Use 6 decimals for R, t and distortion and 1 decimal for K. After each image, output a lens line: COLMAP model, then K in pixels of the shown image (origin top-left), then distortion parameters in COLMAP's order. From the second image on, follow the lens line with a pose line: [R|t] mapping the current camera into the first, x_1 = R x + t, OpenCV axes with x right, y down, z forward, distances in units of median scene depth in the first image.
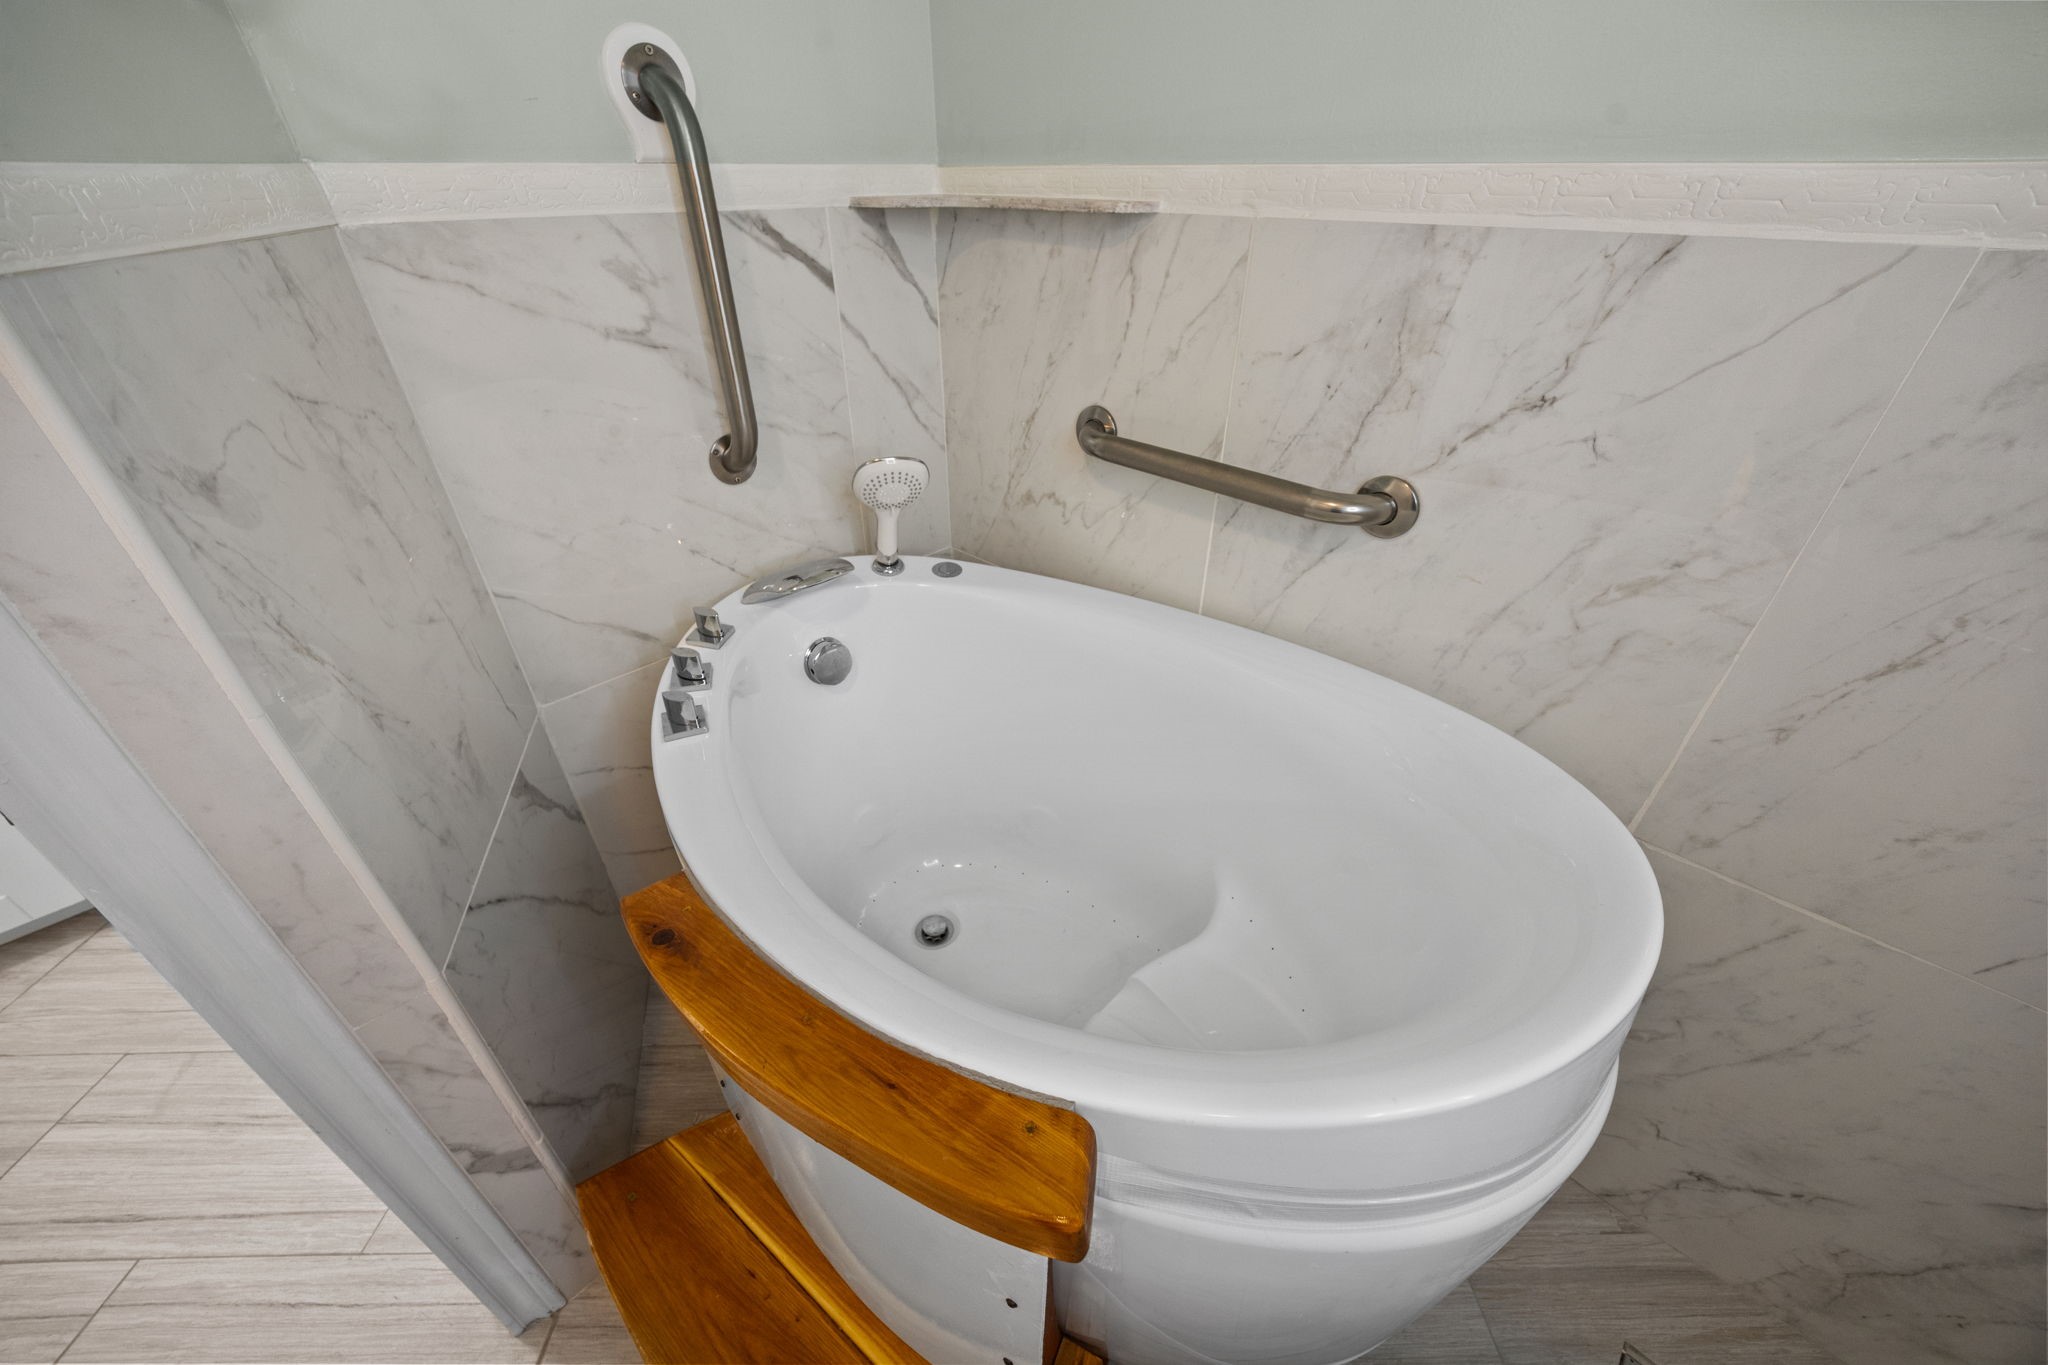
lens RADIAL K [[769.1, 0, 1014.9], [0, 769.1, 682.5], [0, 0, 1]] dist [0.000461, 0.000010]
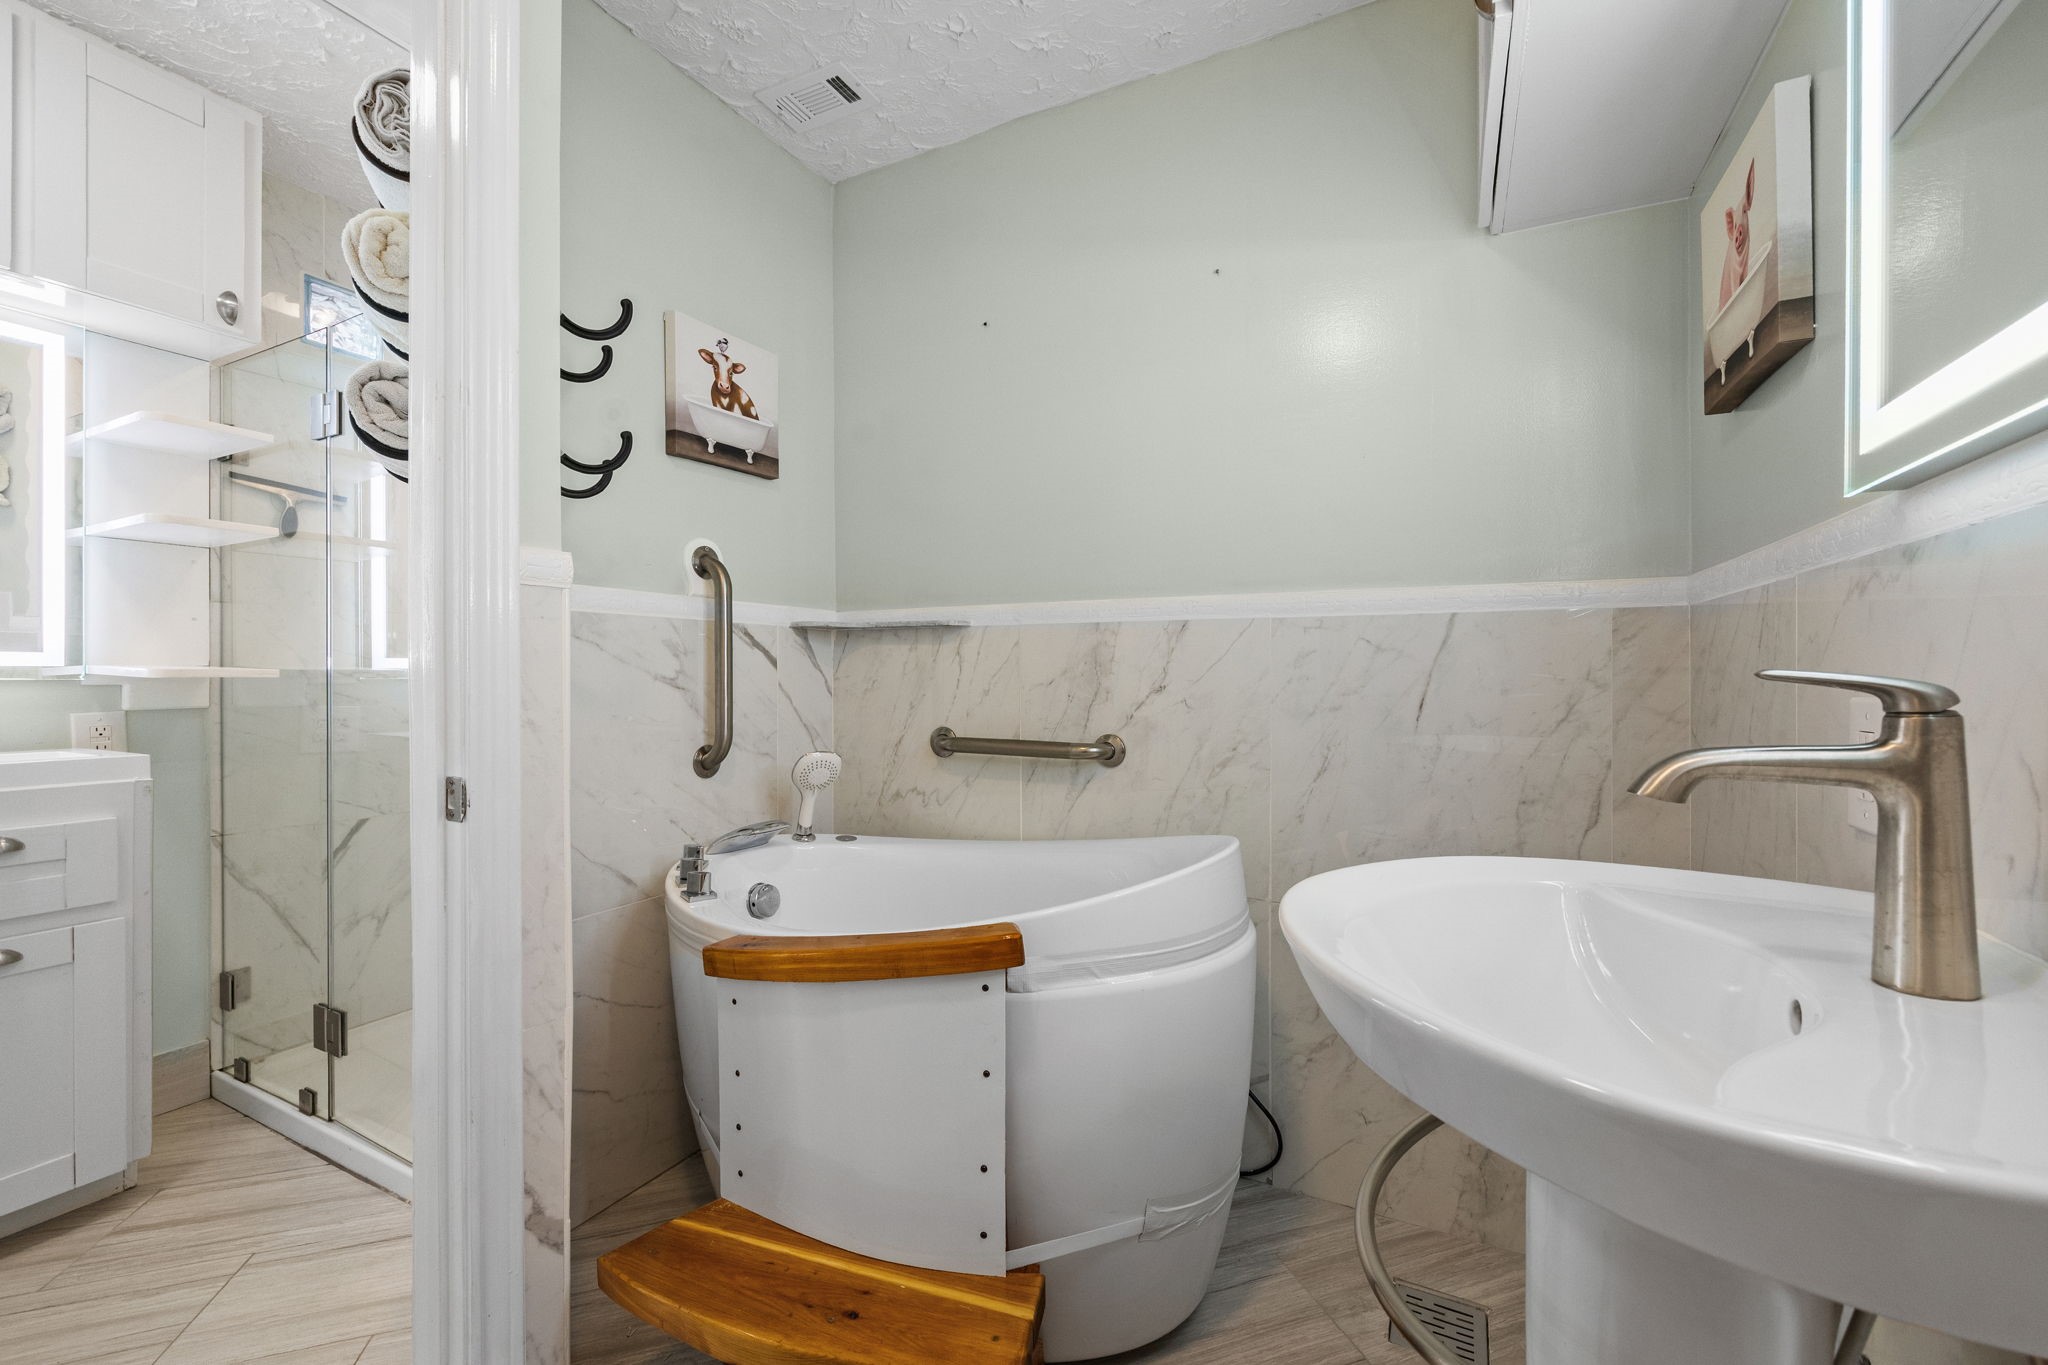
lens RADIAL K [[819.6, 0, 1026.4], [0, 819.6, 680.9], [0, 0, 1]] dist [-0.000612, -0.000065]
pose [[0.958646, 0.001068, 0.284598, -0.237376], [0.154822, 0.837122, -0.524648, 0.543577], [-0.238804, 0.547014, 0.802339, -0.547135]]
